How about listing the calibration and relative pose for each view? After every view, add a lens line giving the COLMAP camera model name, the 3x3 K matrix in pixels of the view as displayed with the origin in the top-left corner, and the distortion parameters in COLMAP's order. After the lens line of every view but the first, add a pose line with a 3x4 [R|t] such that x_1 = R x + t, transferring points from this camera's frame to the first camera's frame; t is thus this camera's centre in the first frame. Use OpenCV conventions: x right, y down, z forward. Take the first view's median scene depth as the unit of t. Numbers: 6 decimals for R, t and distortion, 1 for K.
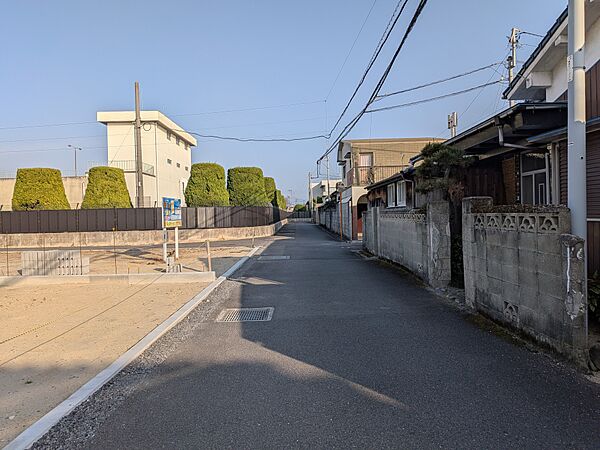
lens RADIAL K [[430.2, 0, 300.0], [0, 430.2, 225.0], [0, 0, 1]] dist [0.005416, -0.004232]
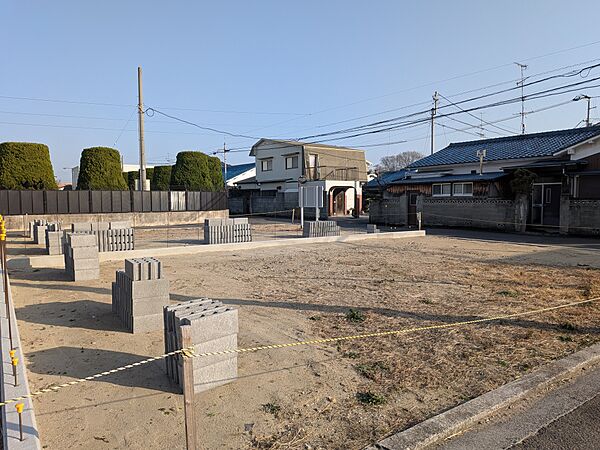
lens RADIAL K [[430.2, 0, 300.0], [0, 430.2, 225.0], [0, 0, 1]] dist [0.005416, -0.004232]
pose [[0.830552, -0.012996, 0.556789, -0.654856], [-0.001723, 0.999663, 0.025904, 0.016153], [-0.556938, -0.022474, 0.830250, -0.070356]]
